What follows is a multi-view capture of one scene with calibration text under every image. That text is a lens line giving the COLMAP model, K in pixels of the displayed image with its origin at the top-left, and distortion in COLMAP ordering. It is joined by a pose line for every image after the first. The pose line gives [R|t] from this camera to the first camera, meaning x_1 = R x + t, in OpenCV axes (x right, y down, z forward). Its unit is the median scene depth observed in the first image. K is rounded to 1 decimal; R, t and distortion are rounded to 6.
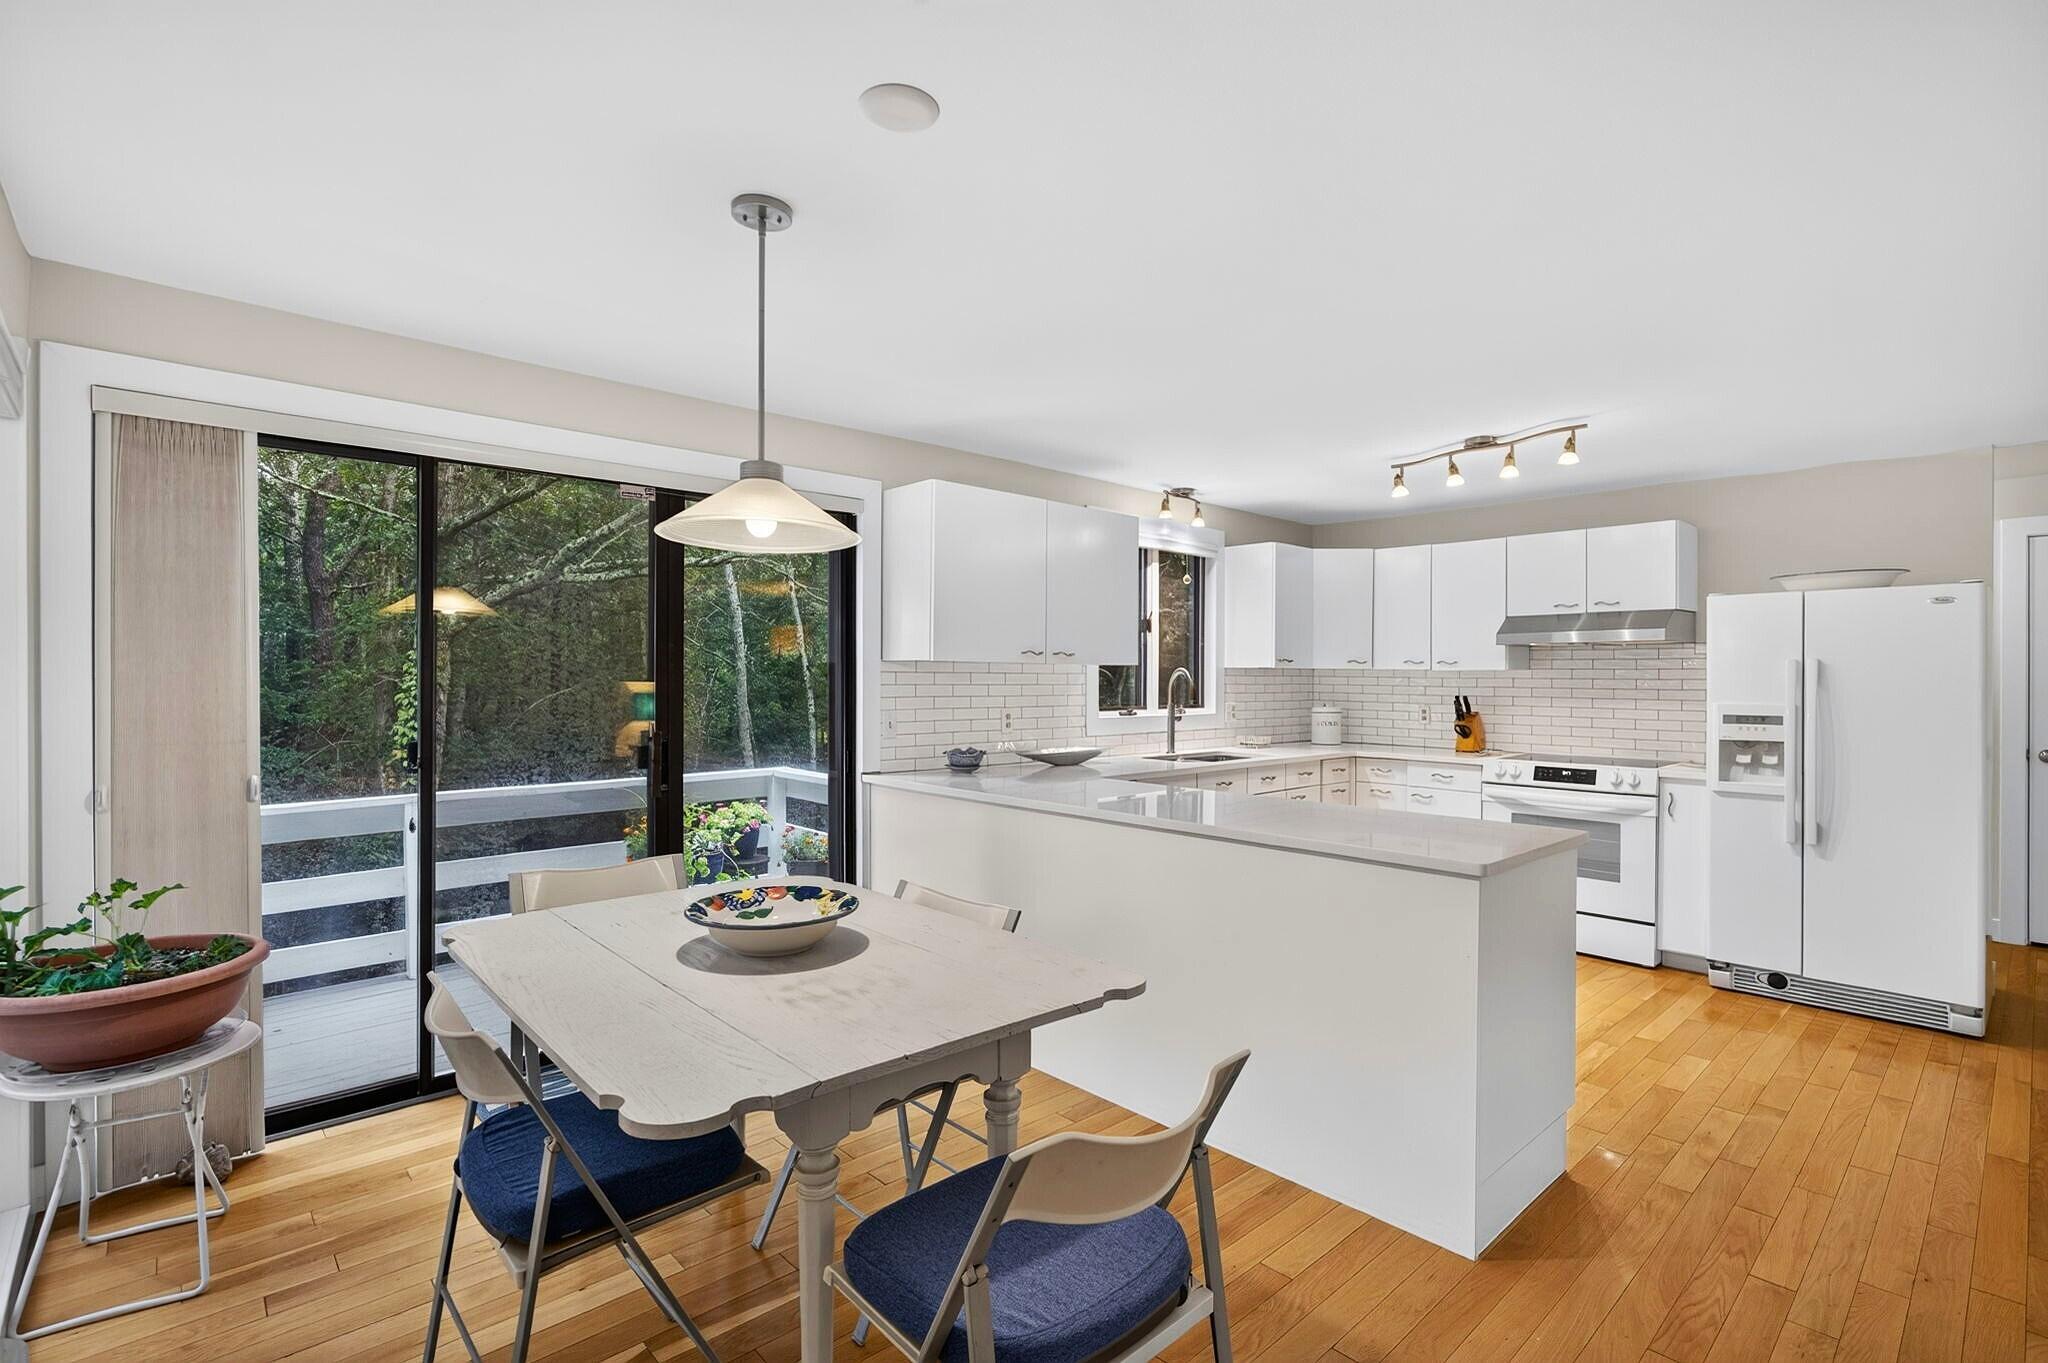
lens RADIAL K [[904.0, 0, 1020.9], [0, 904.0, 682.6], [0, 0, 1]] dist [-0.005182, 0.000521]
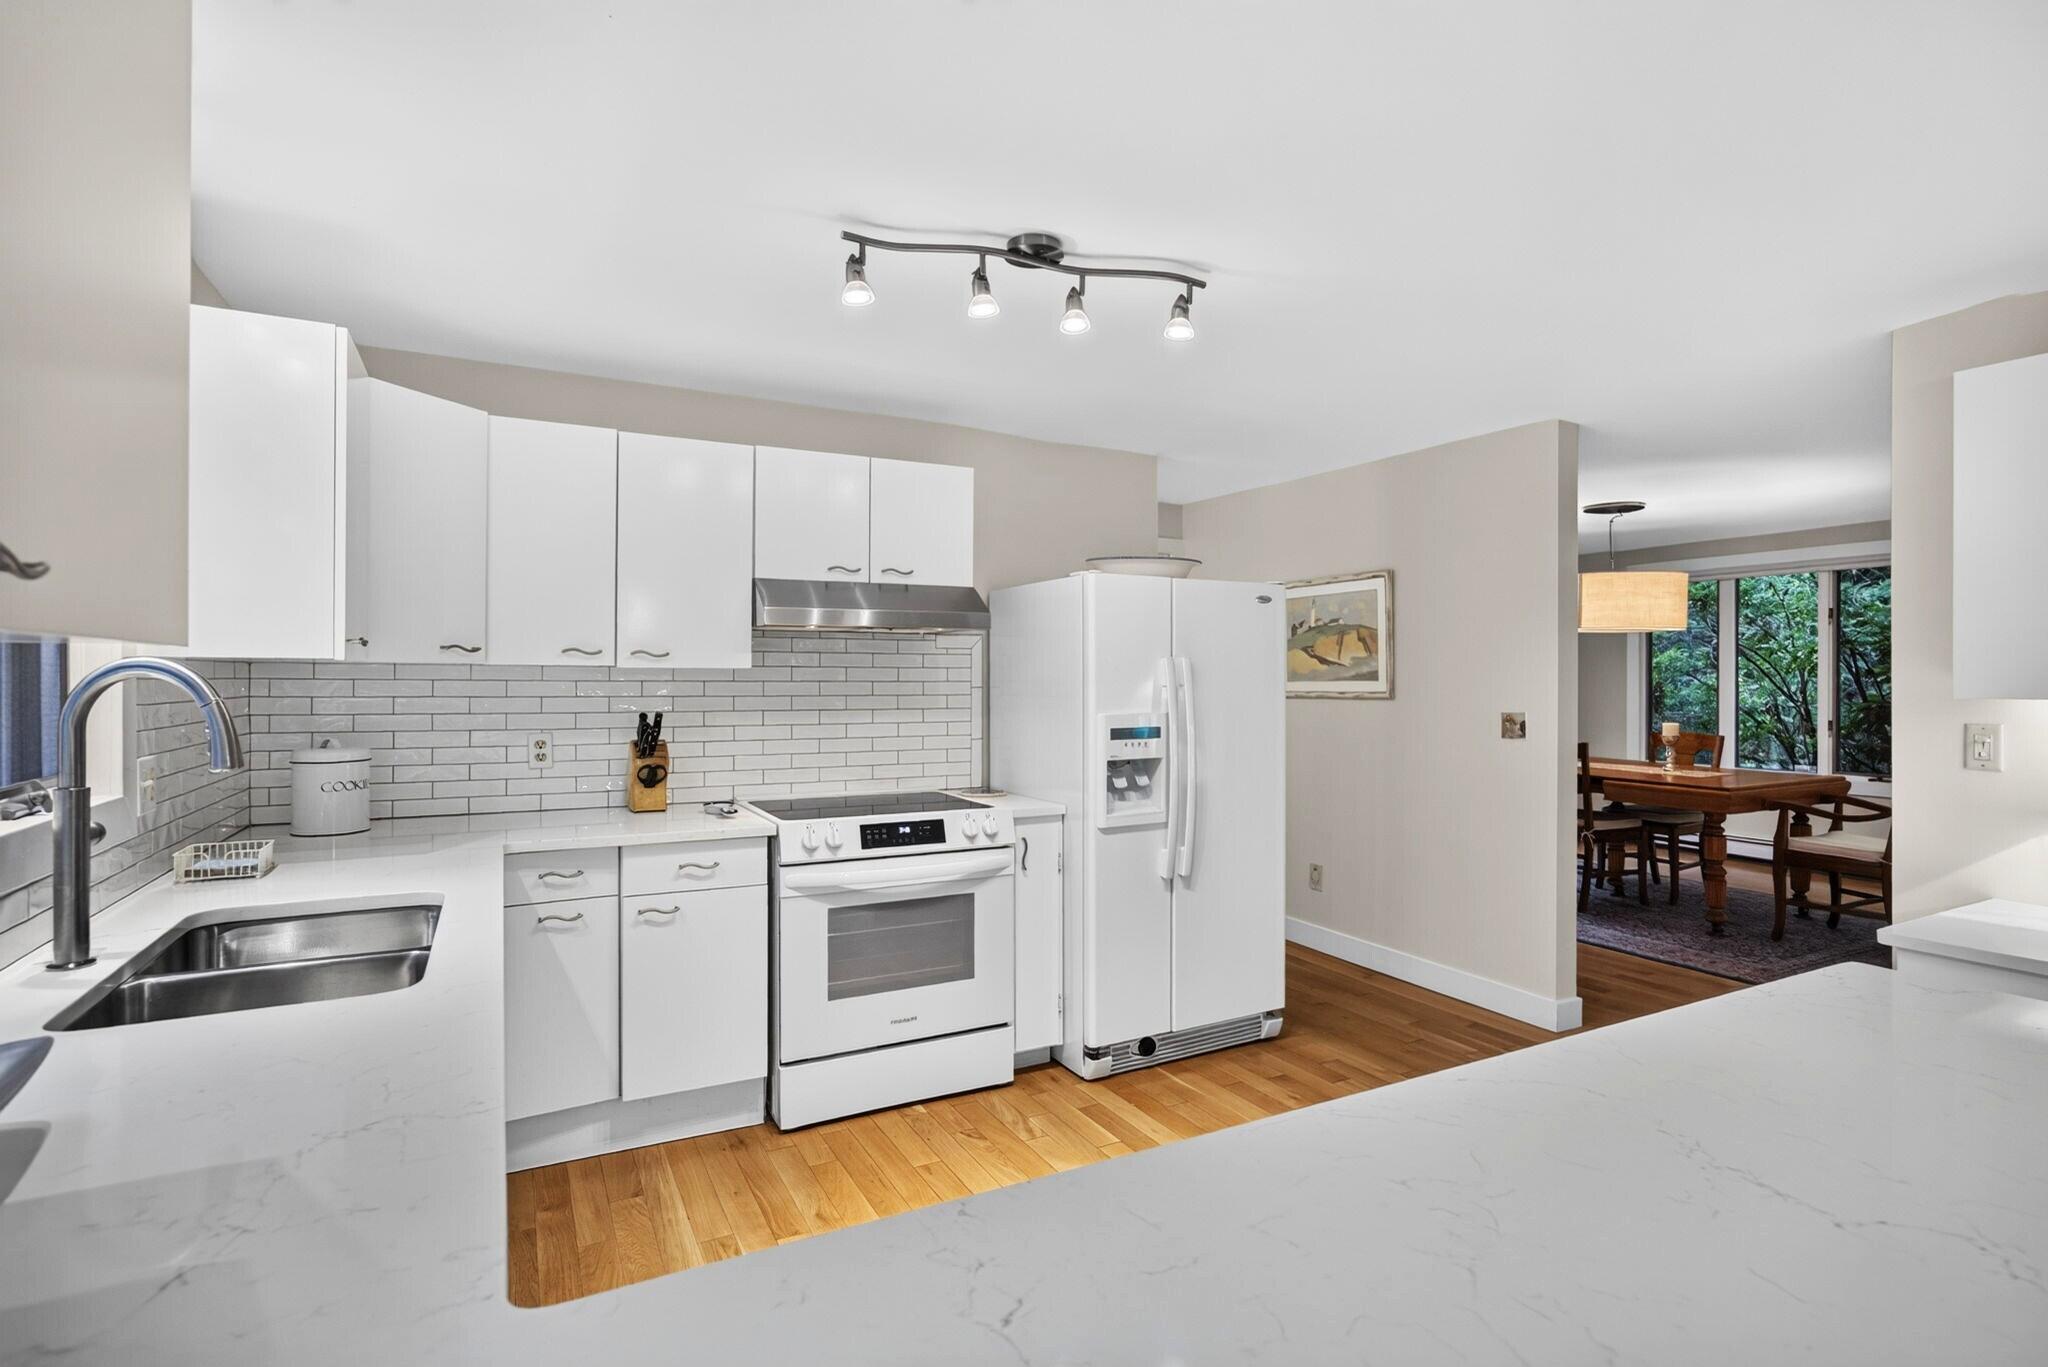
lens RADIAL K [[1012.1, 0, 1021.1], [0, 1012.1, 681.1], [0, 0, 1]] dist [-0.024188, -0.000097]
pose [[0.249469, -0.011410, 0.968316, -0.071652], [0.004234, 0.999934, 0.010692, -0.013372], [-0.968374, 0.001432, 0.249500, 0.766202]]
